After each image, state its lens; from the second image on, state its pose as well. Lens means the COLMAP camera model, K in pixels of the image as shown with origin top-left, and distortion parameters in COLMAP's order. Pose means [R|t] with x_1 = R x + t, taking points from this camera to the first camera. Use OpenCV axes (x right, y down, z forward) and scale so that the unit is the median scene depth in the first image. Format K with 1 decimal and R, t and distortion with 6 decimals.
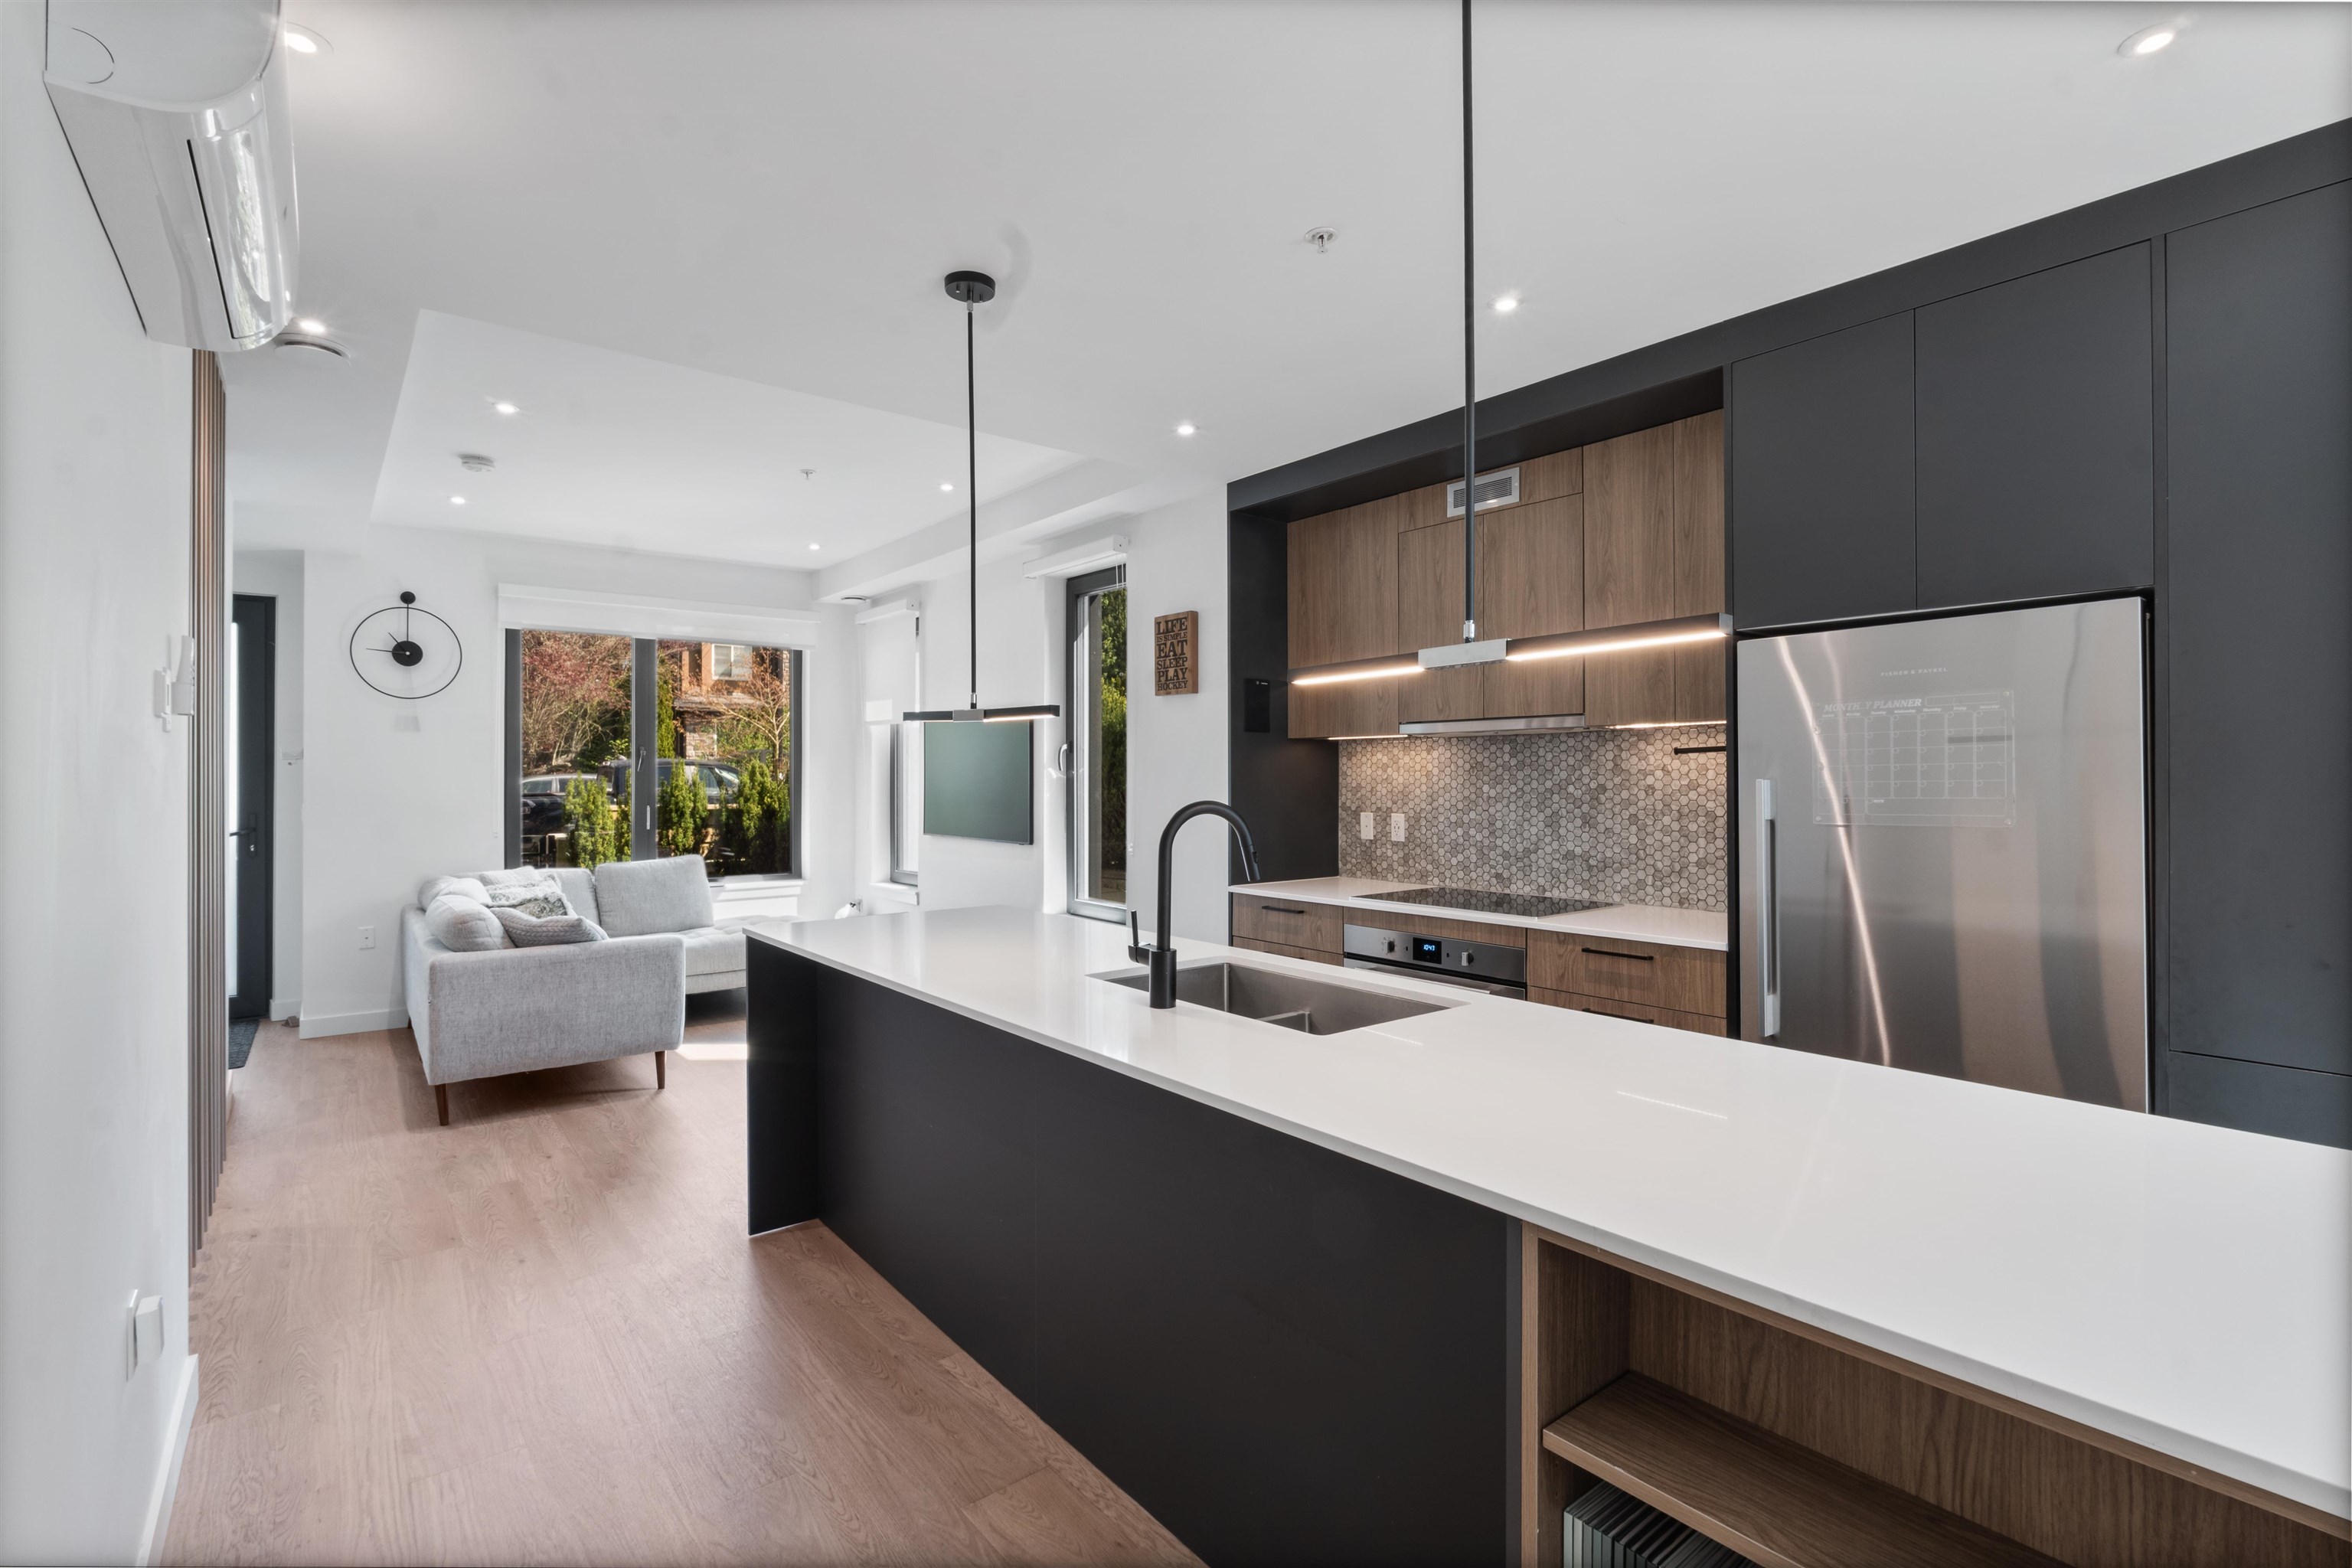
lens RADIAL K [[1084.9, 0, 1175.1], [0, 1084.9, 785.8], [0, 0, 1]] dist [-0.008514, 0.001043]
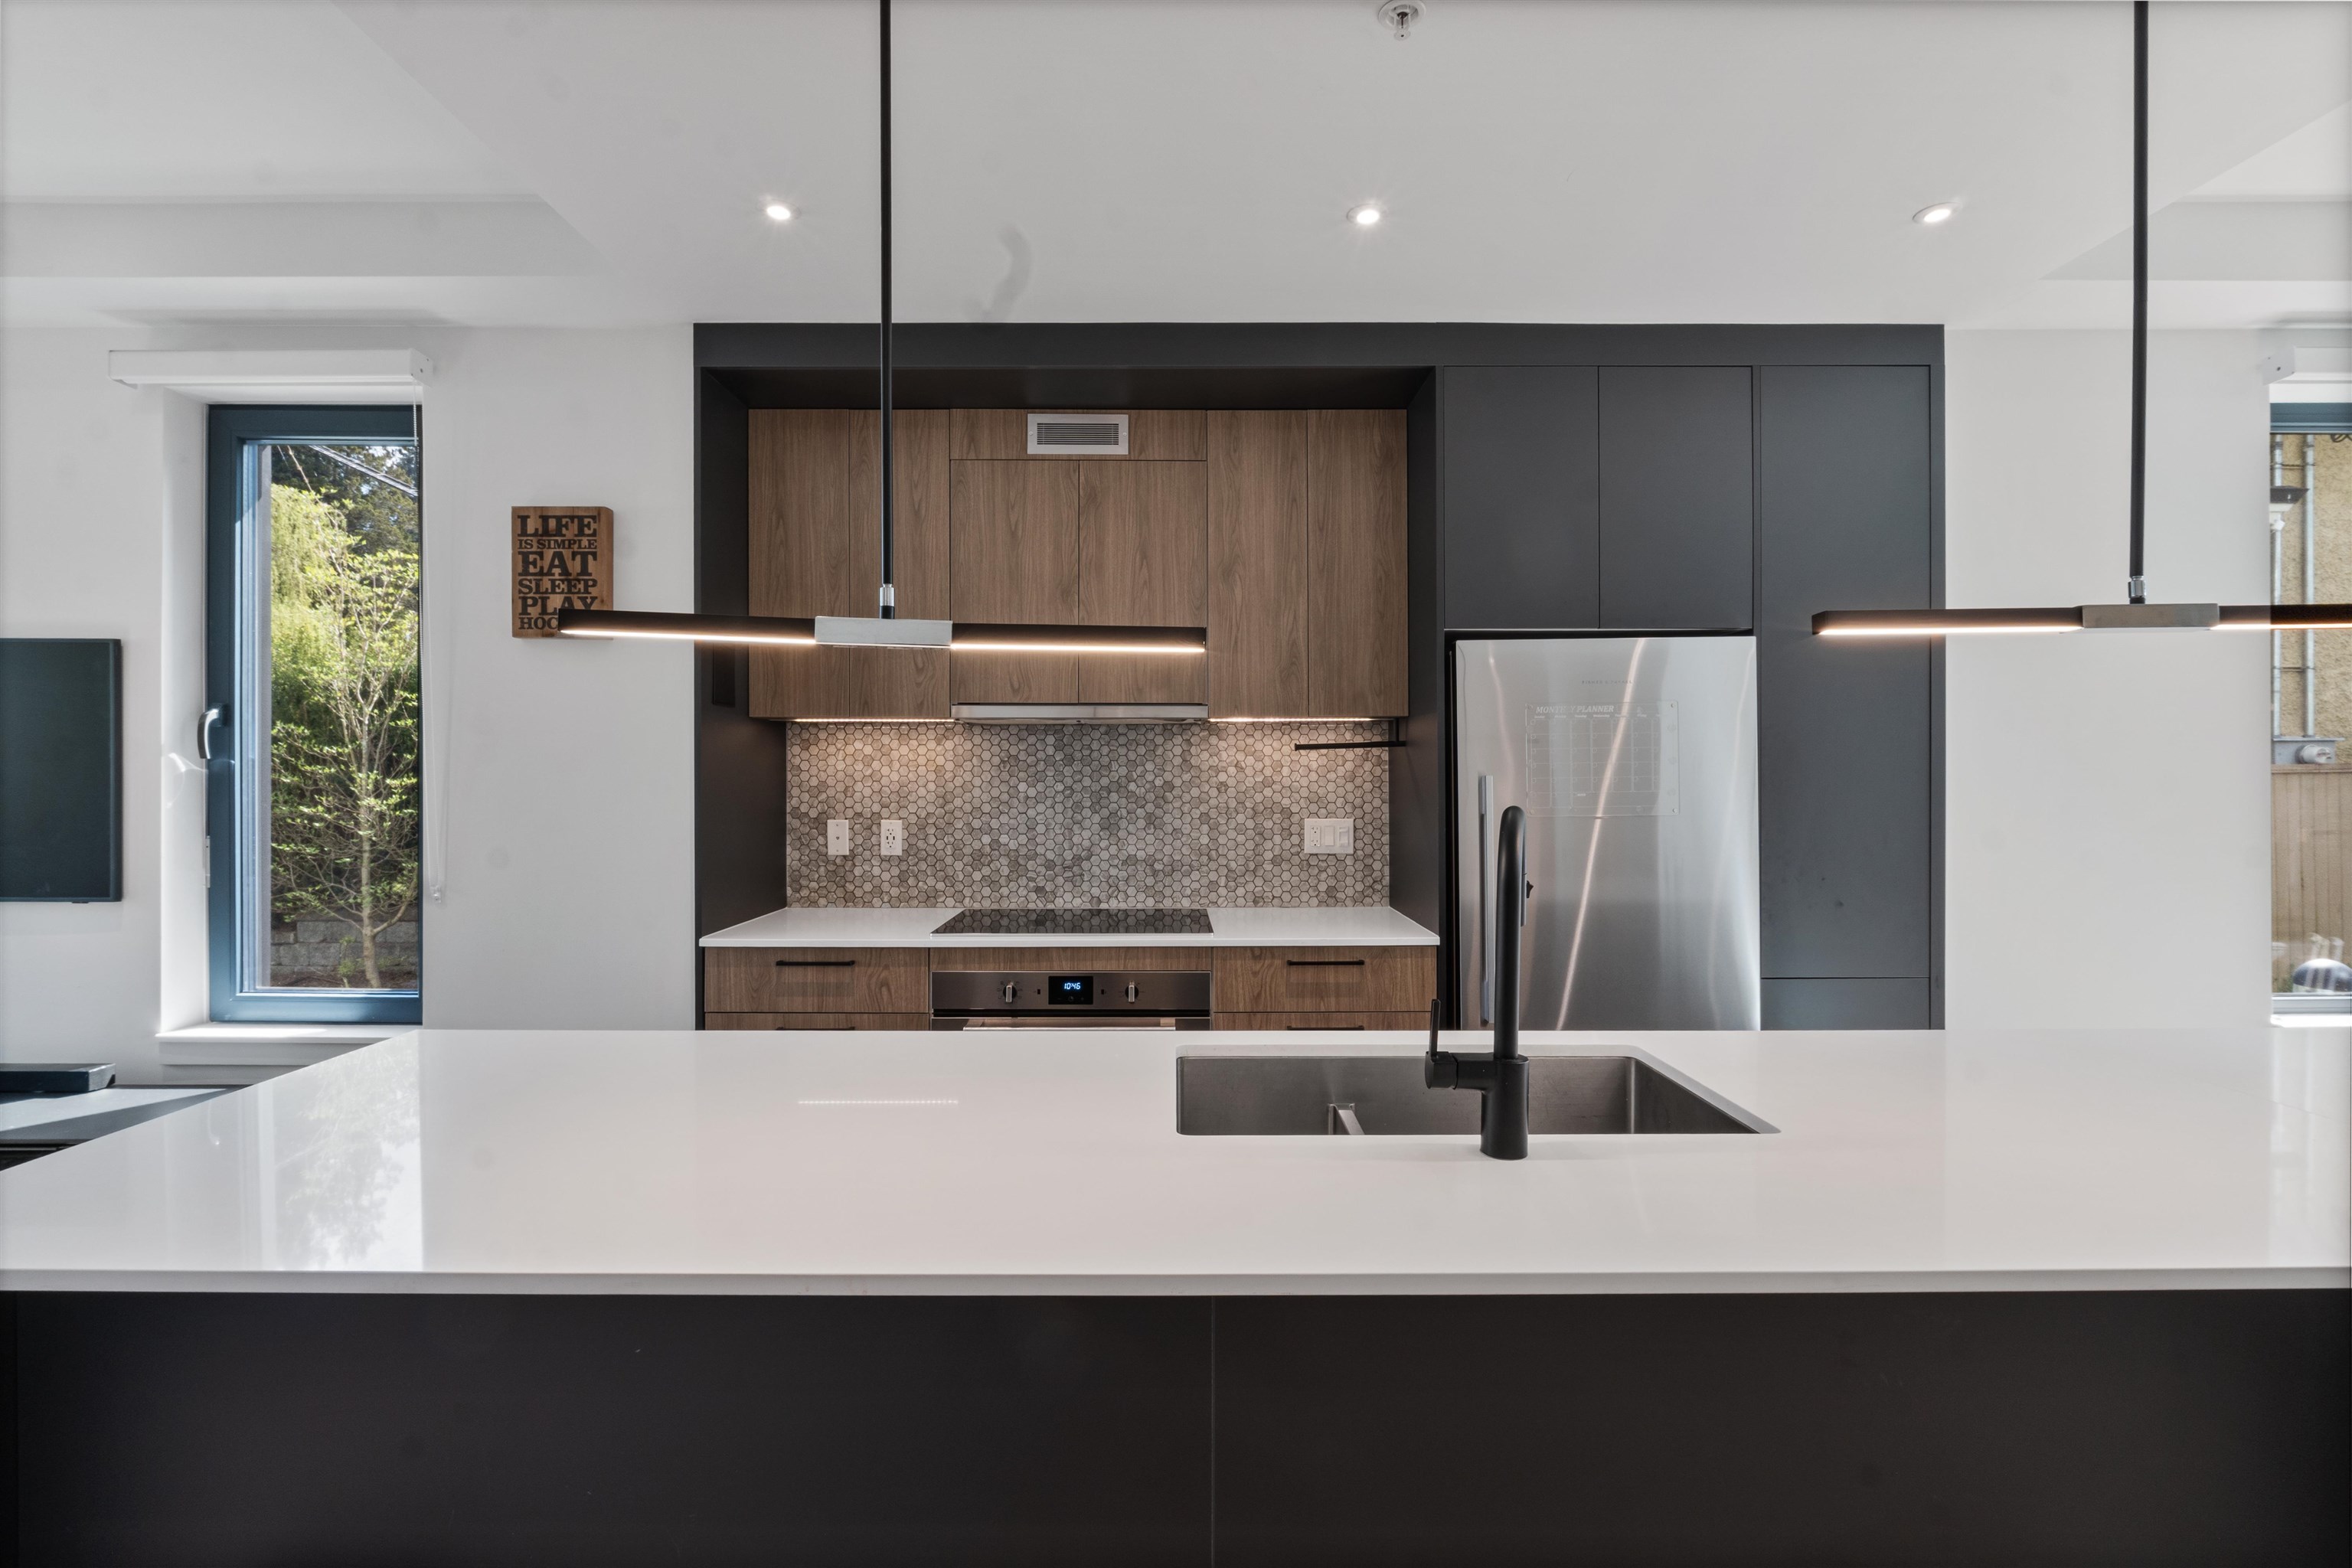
lens RADIAL K [[1084.9, 0, 1179.7], [0, 1084.9, 782.8], [0, 0, 1]] dist [-0.008514, 0.001043]
pose [[0.618940, -0.004267, 0.785426, -0.281948], [0.002966, 0.999991, 0.003095, -0.002658], [-0.785432, 0.000414, 0.618947, 0.361297]]
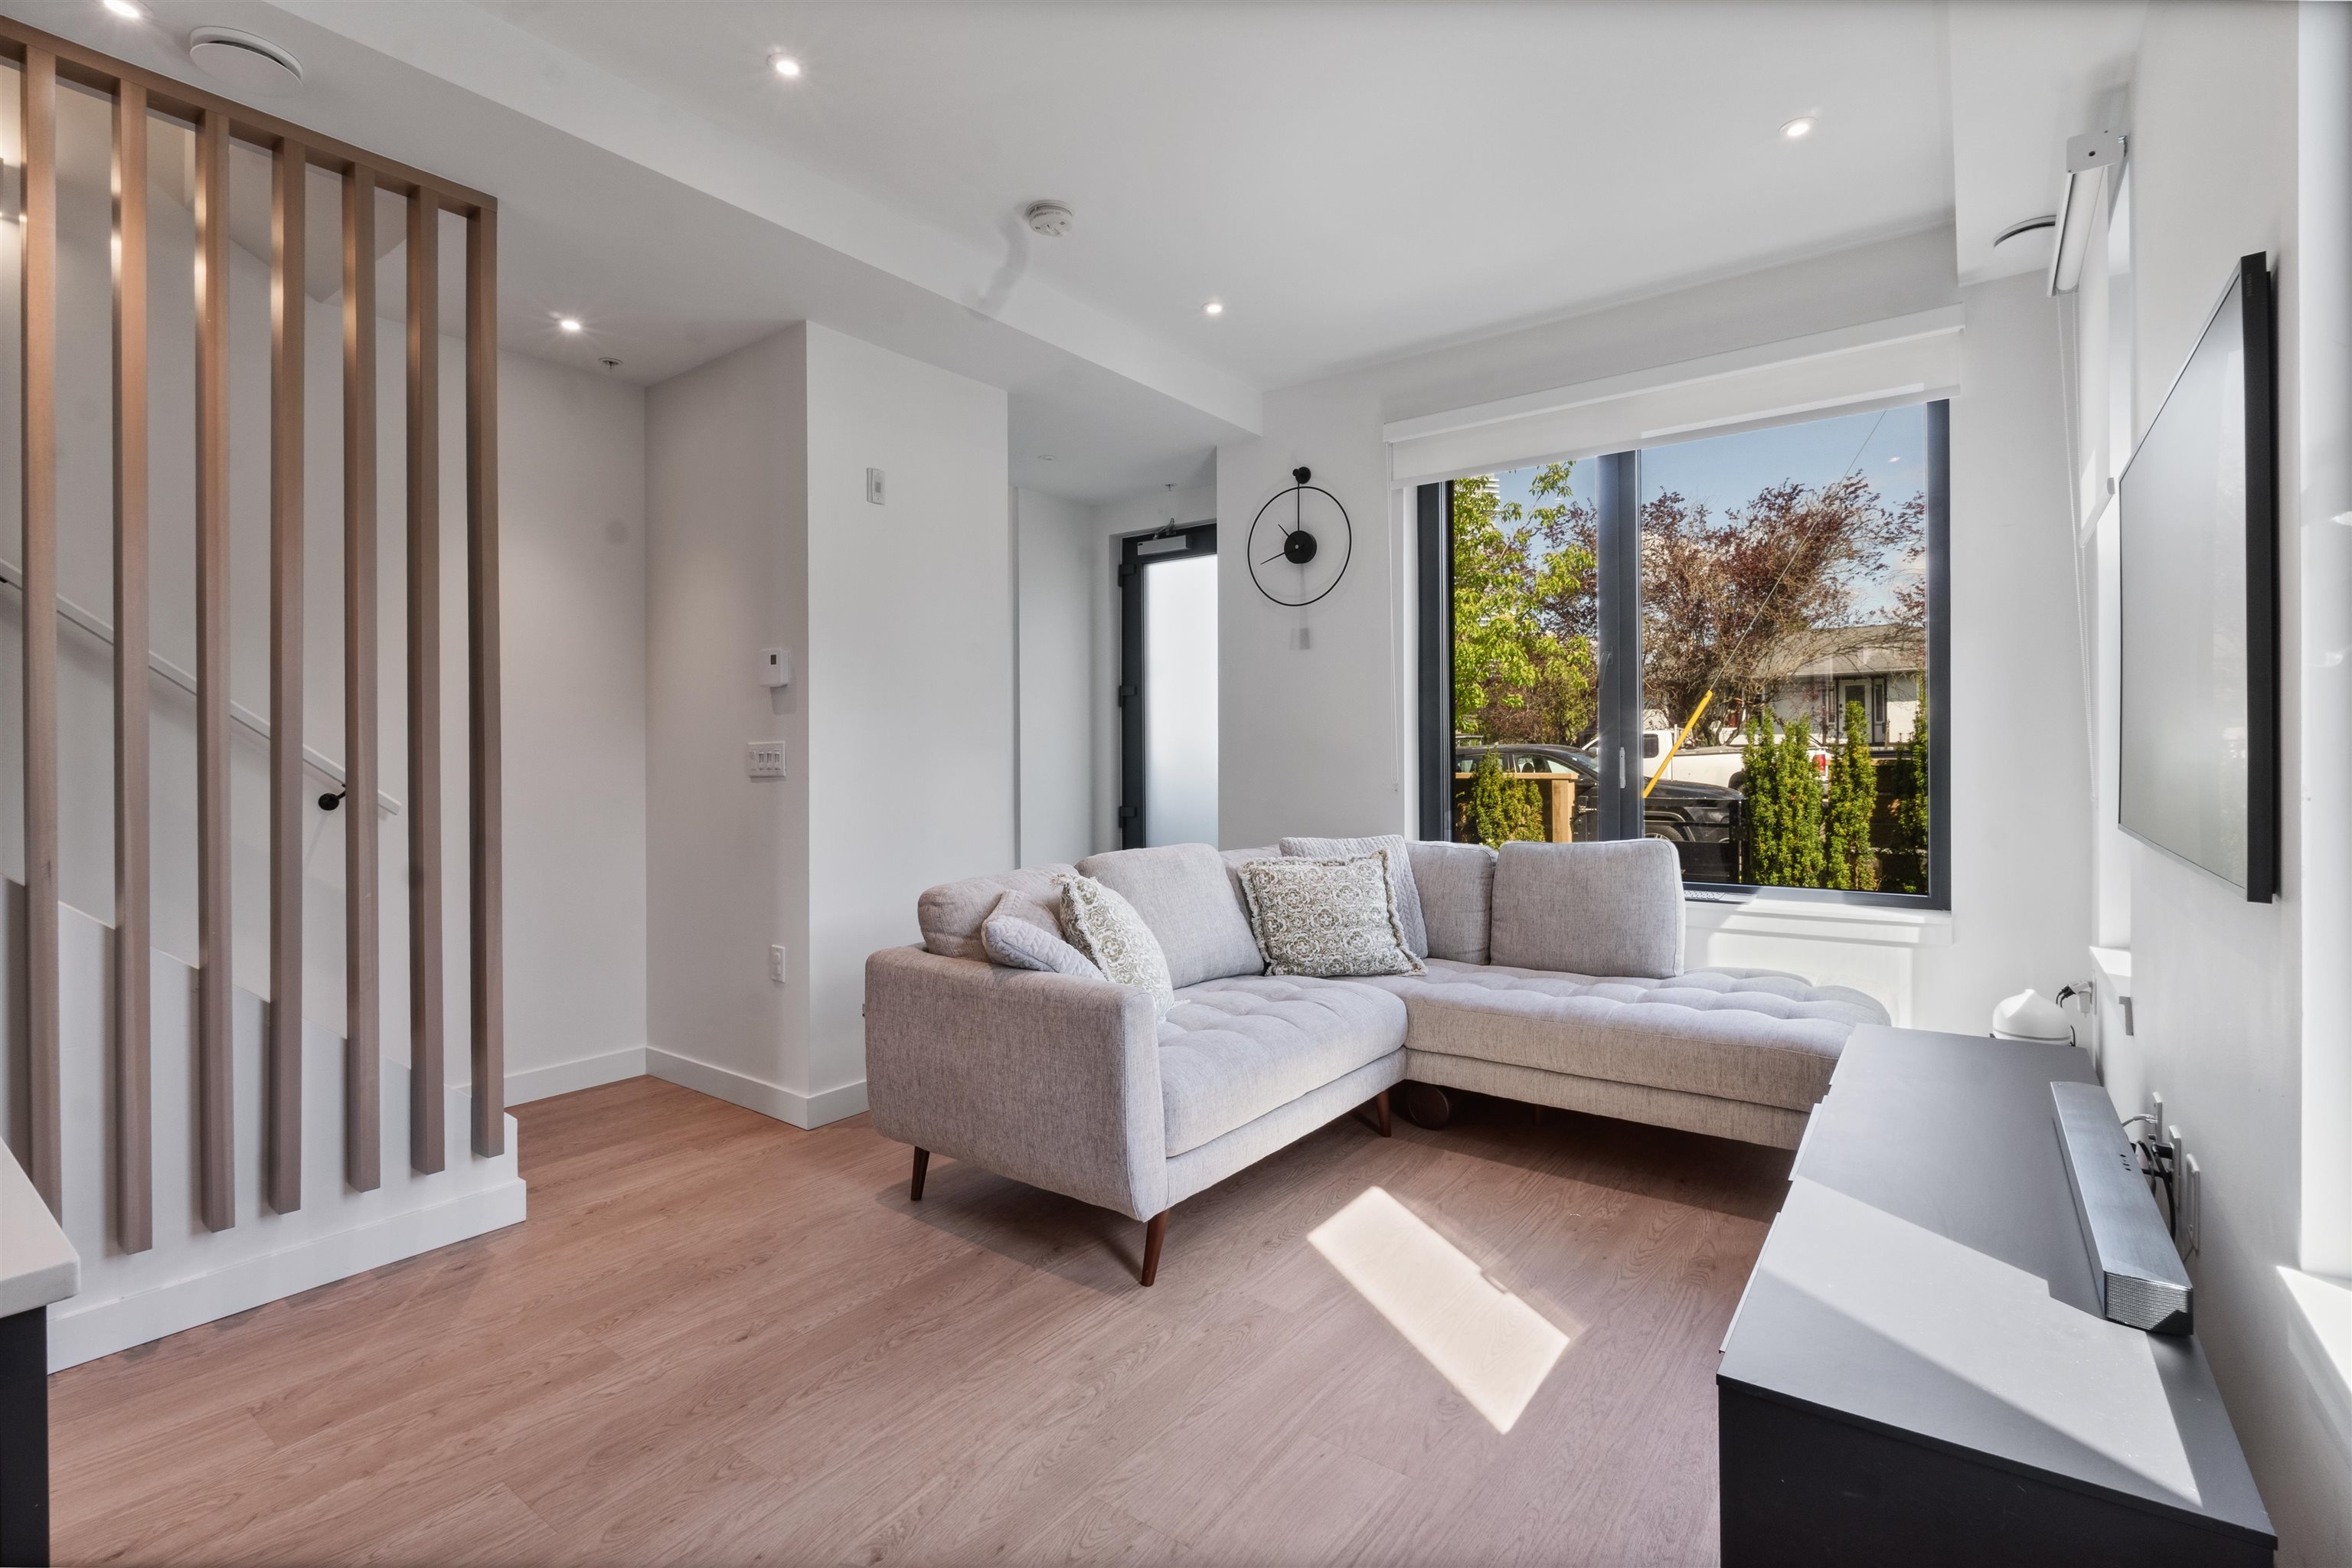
lens RADIAL K [[1084.9, 0, 1170.0], [0, 1084.9, 759.6], [0, 0, 1]] dist [-0.008514, 0.001043]
pose [[0.250042, 0.004014, -0.968227, 0.021143], [0.000658, 0.999990, 0.004315, 0.033361], [0.968235, -0.001716, 0.250037, 0.945343]]
